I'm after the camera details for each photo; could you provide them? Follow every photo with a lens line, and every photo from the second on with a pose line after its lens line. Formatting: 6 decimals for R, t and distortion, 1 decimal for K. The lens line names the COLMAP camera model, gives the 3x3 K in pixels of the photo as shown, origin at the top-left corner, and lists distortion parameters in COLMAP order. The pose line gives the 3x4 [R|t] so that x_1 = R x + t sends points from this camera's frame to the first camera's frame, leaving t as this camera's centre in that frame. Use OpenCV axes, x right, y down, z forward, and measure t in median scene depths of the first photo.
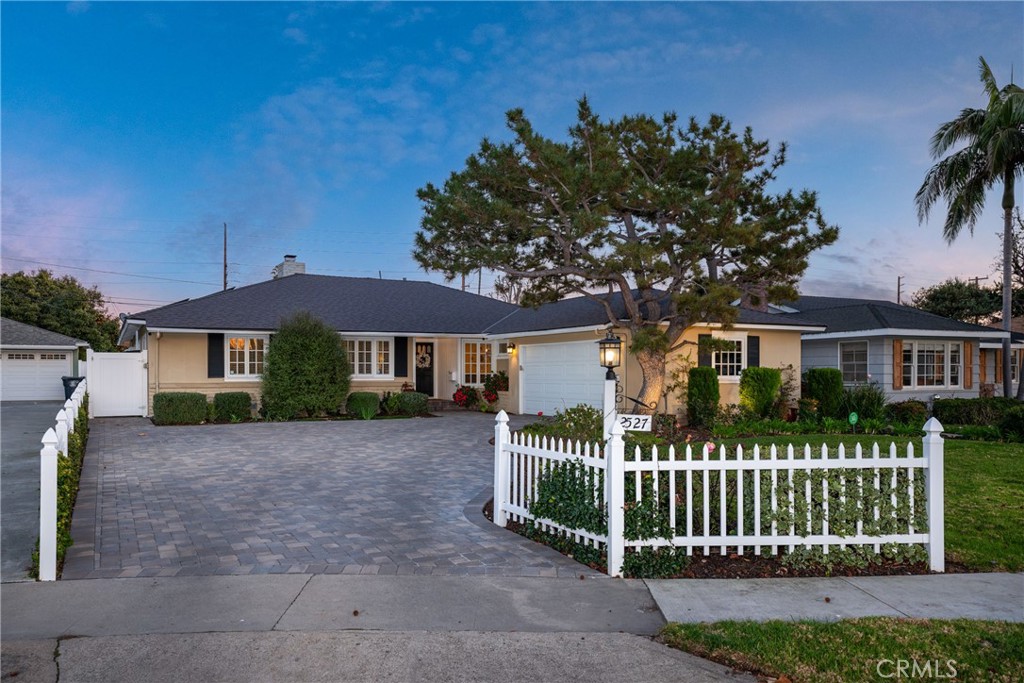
lens RADIAL K [[763.1, 0, 512.0], [0, 763.1, 341.5], [0, 0, 1]] dist [-0.007061, -0.002266]
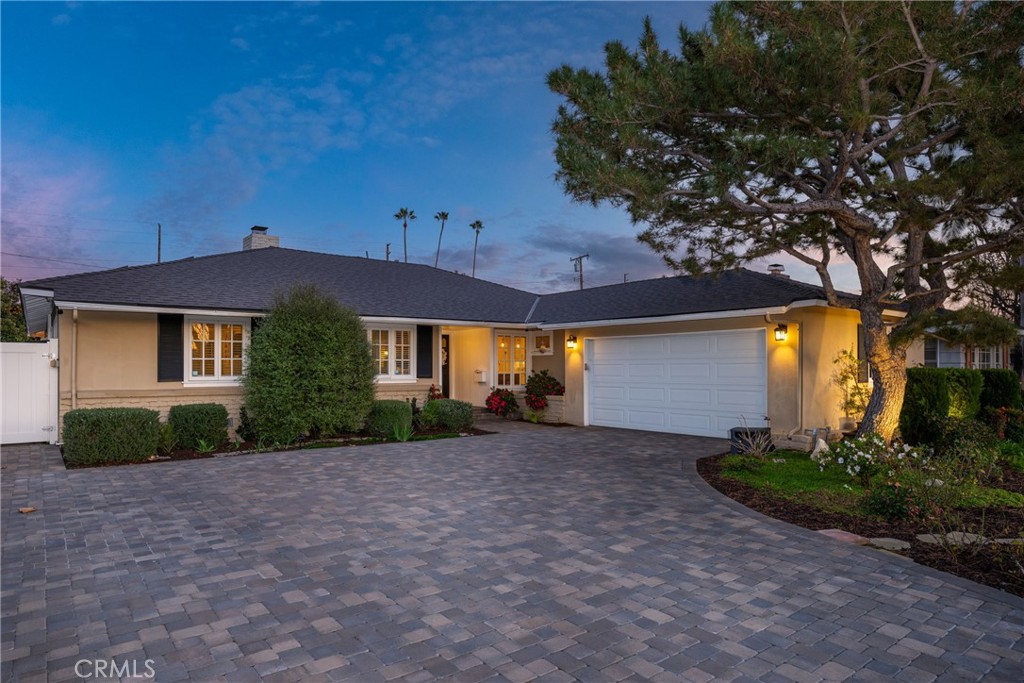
lens RADIAL K [[609.9, 0, 498.9], [0, 609.9, 341.1], [0, 0, 1]] dist [-0.021014, 0.001338]
pose [[0.987474, 0.007857, 0.157584, -0.184778], [-0.007896, 0.999969, -0.000377, 0.009933], [-0.157582, -0.000872, 0.987505, 0.422075]]
